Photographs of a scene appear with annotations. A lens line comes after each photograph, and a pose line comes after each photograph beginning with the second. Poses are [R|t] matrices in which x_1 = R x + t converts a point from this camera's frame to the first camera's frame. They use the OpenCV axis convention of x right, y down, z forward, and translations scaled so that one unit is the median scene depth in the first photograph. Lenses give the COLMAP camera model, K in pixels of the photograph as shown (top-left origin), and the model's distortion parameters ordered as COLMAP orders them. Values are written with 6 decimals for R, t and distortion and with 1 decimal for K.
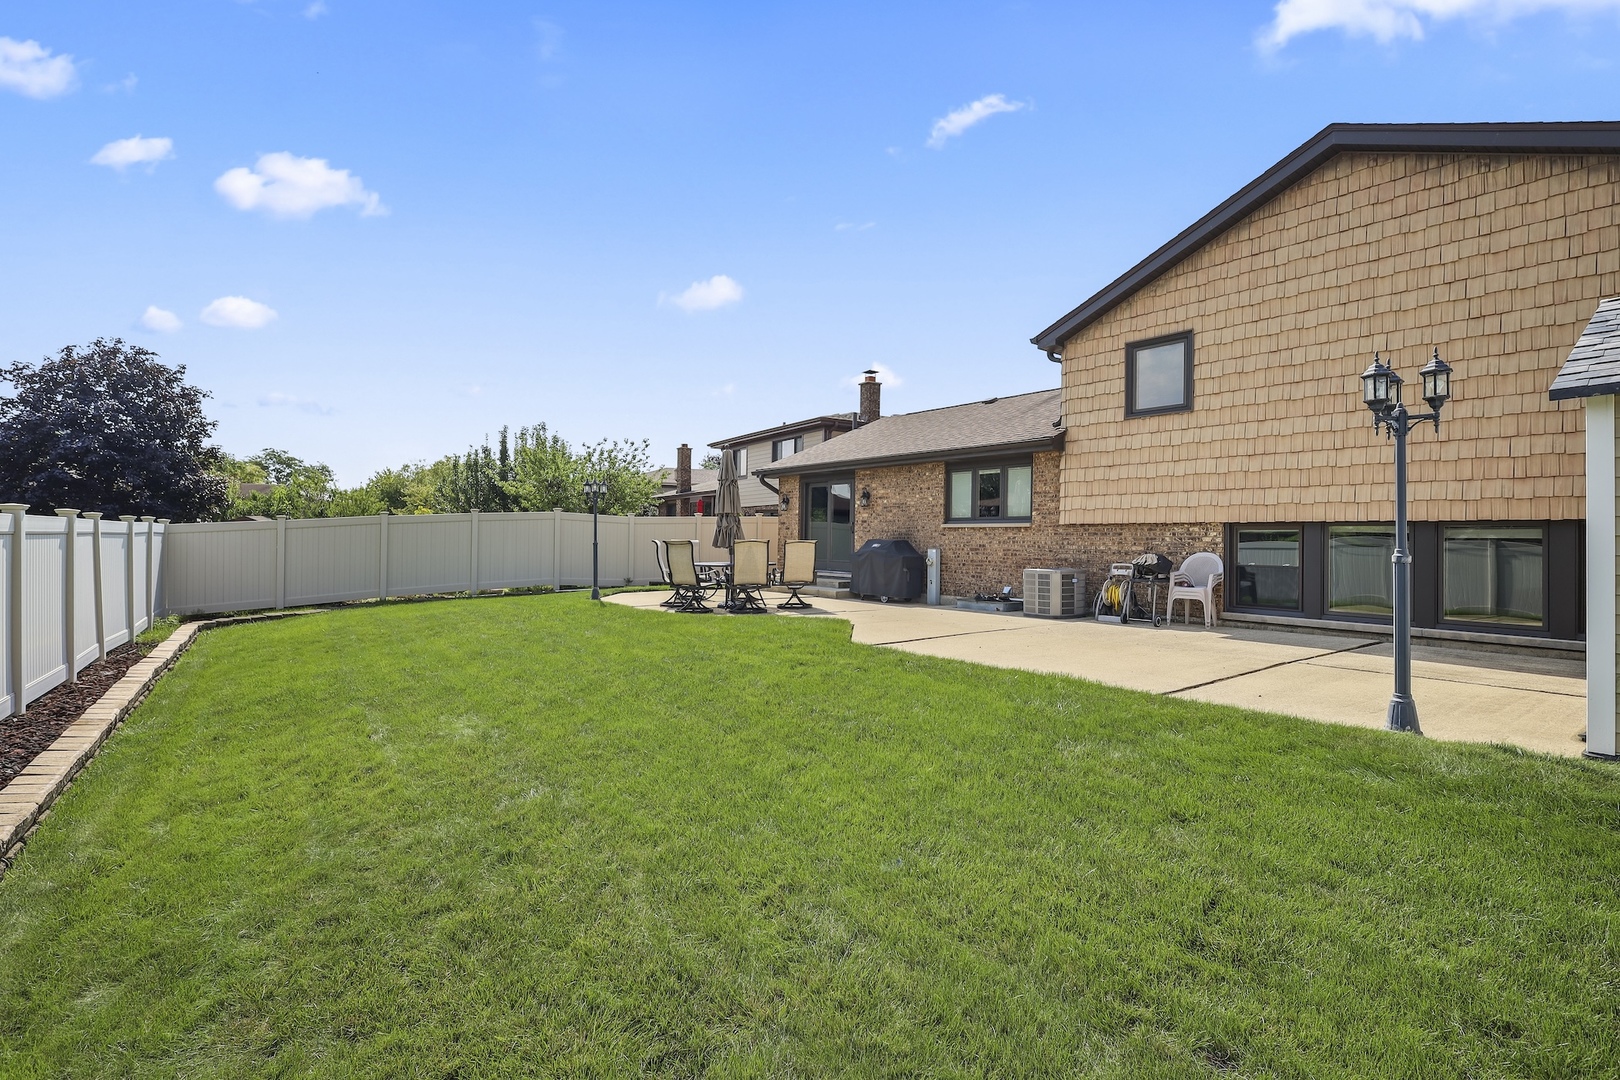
lens RADIAL K [[752.6, 0, 805.4], [0, 752.6, 532.2], [0, 0, 1]] dist [-0.002823, 0.000275]
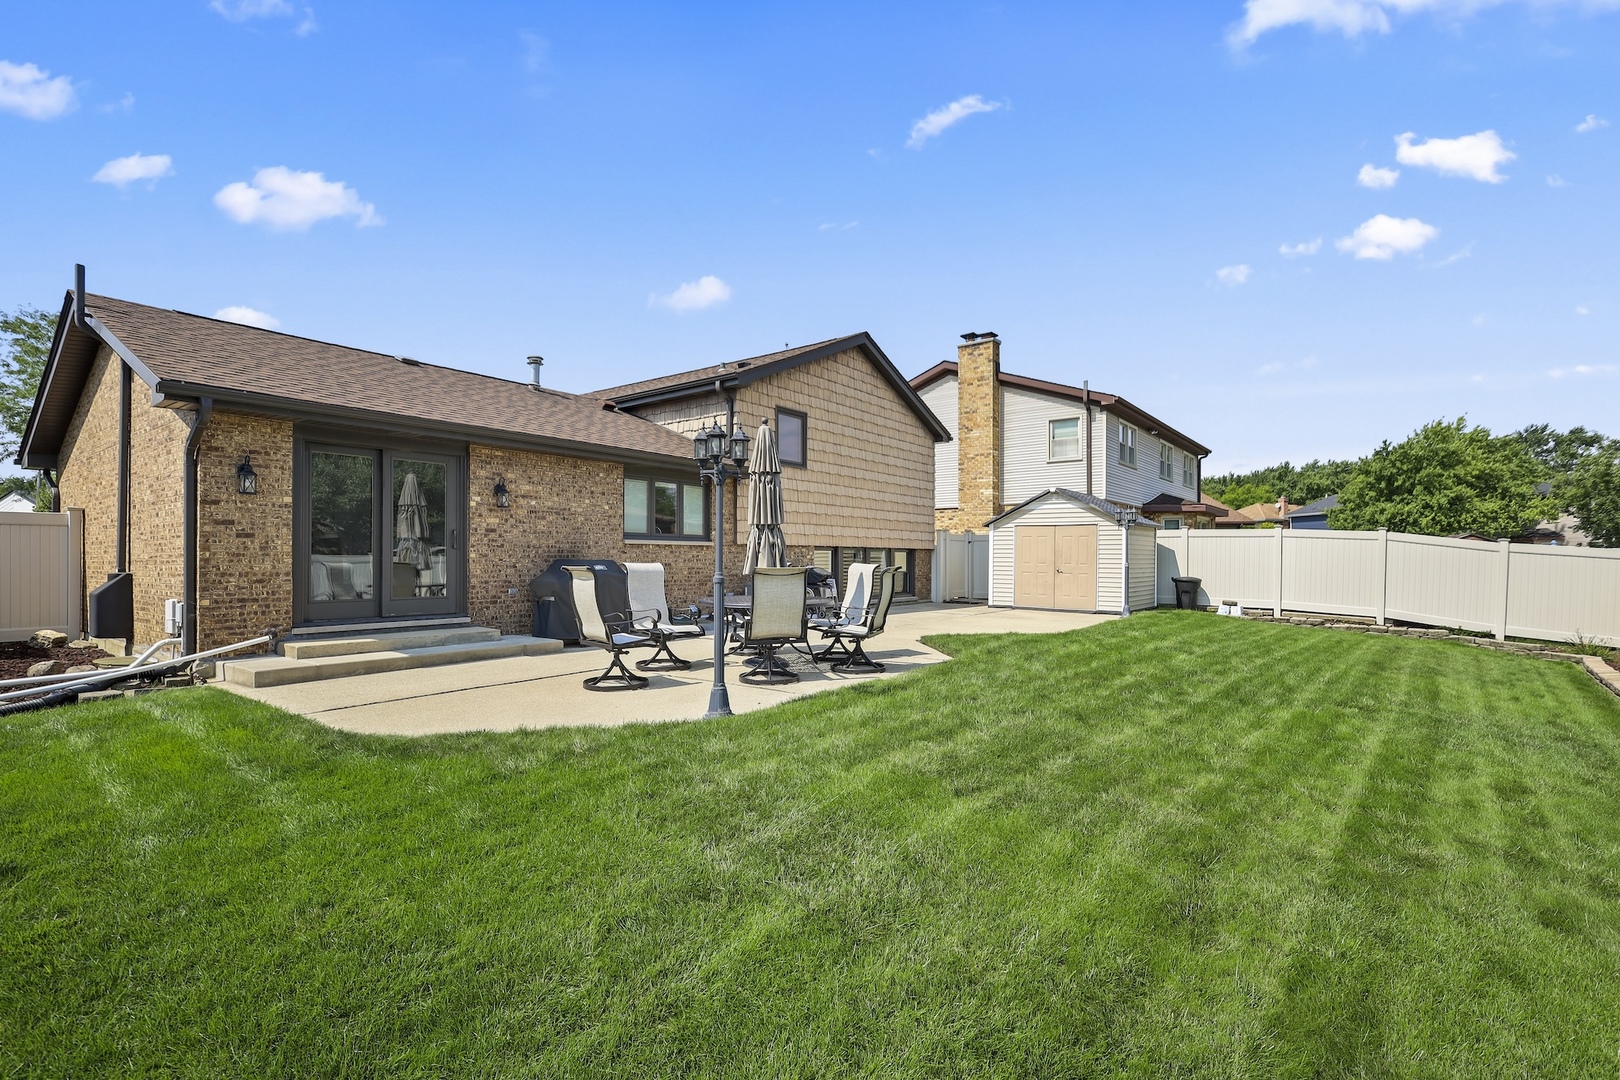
lens RADIAL K [[752.6, 0, 797.3], [0, 752.6, 556.4], [0, 0, 1]] dist [-0.002823, 0.000275]
pose [[-0.246949, -0.012153, 0.968952, -0.839062], [-0.016817, 0.999825, 0.008254, -0.002857], [-0.968883, -0.014256, -0.247110, 1.280744]]
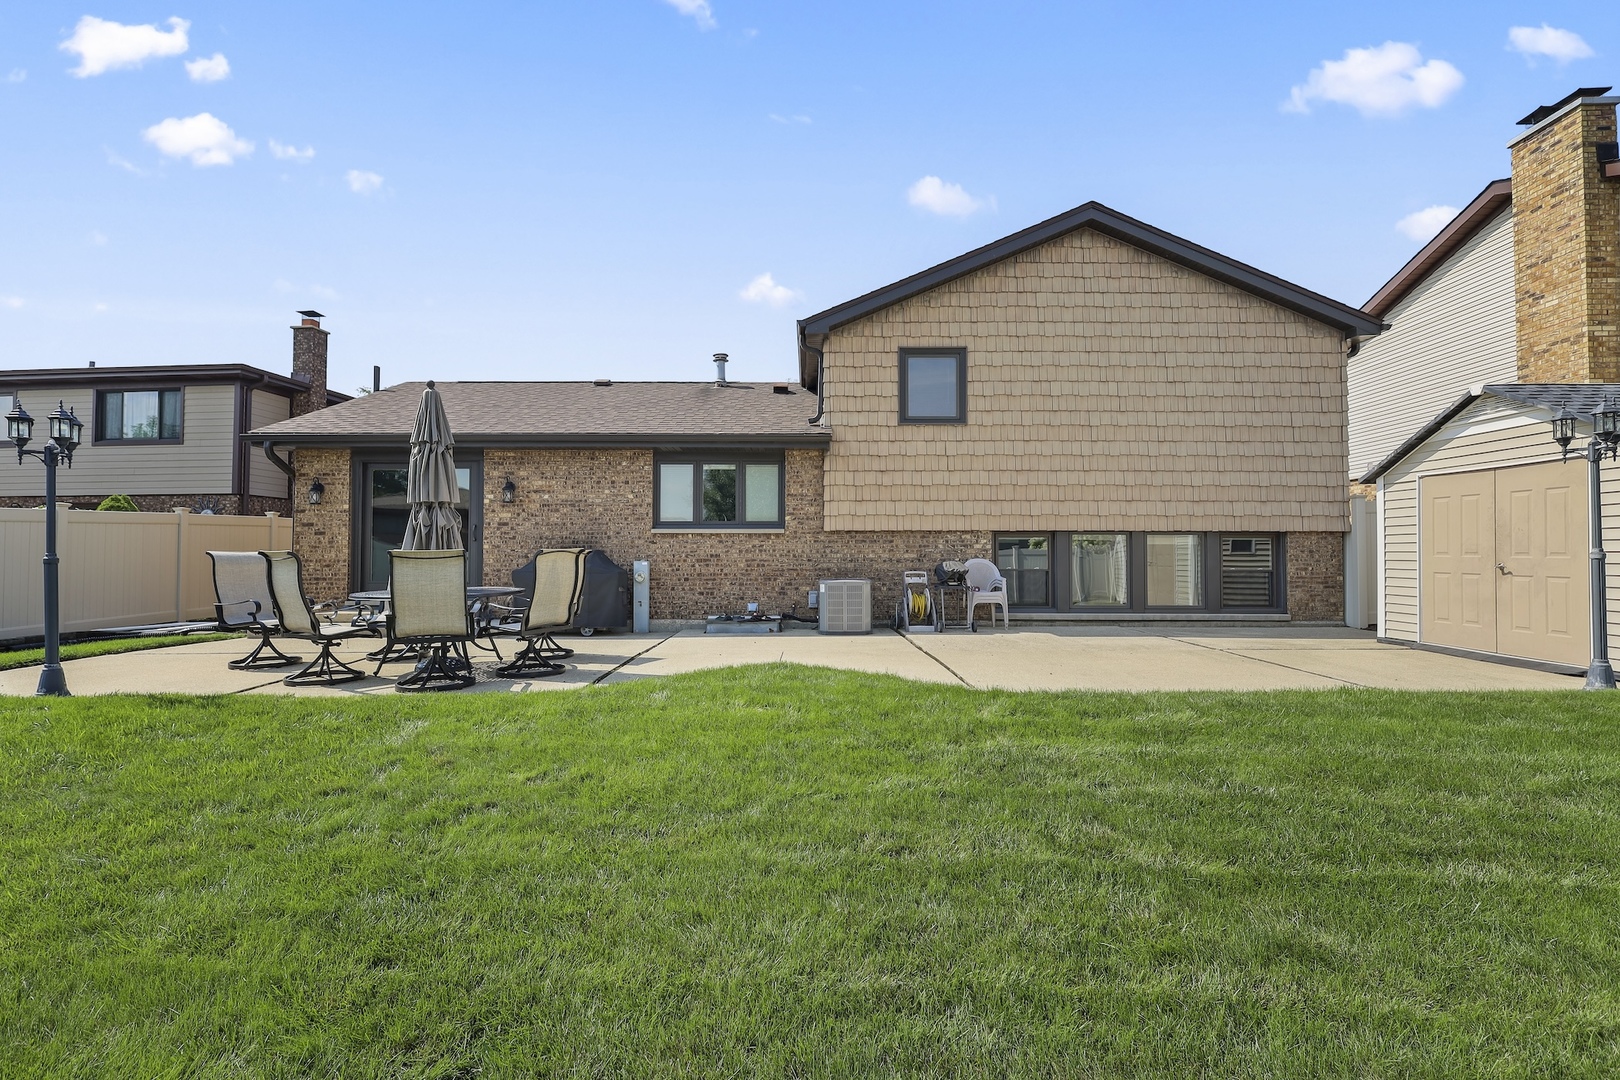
lens RADIAL K [[752.6, 0, 802.8], [0, 752.6, 539.9], [0, 0, 1]] dist [-0.002823, 0.000275]
pose [[0.619406, 0.006115, 0.785047, -0.421983], [-0.000518, 0.999973, -0.007380, 0.007734], [-0.785071, 0.004165, 0.619392, 0.491062]]
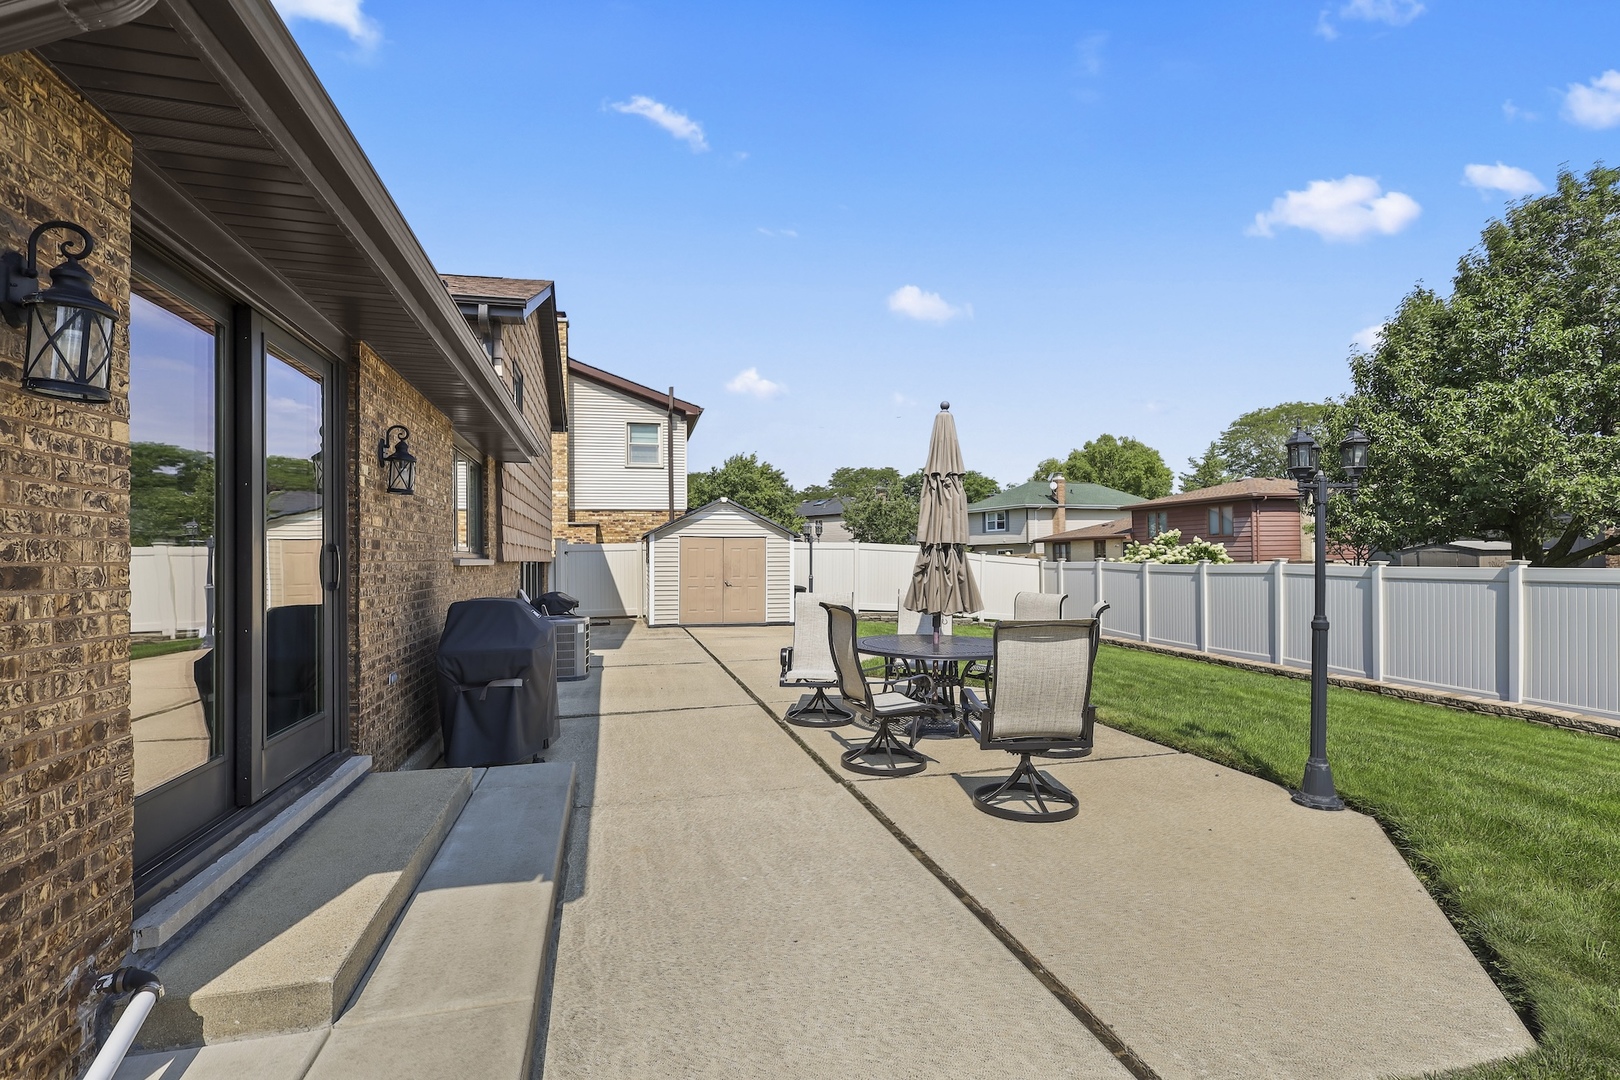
lens RADIAL K [[752.6, 0, 845.5], [0, 752.6, 553.6], [0, 0, 1]] dist [-0.002823, 0.000275]
pose [[-0.911956, -0.001198, 0.410287, -0.323525], [-0.007198, 0.999889, -0.013080, -0.011632], [-0.410226, -0.014881, -0.911863, 1.629359]]
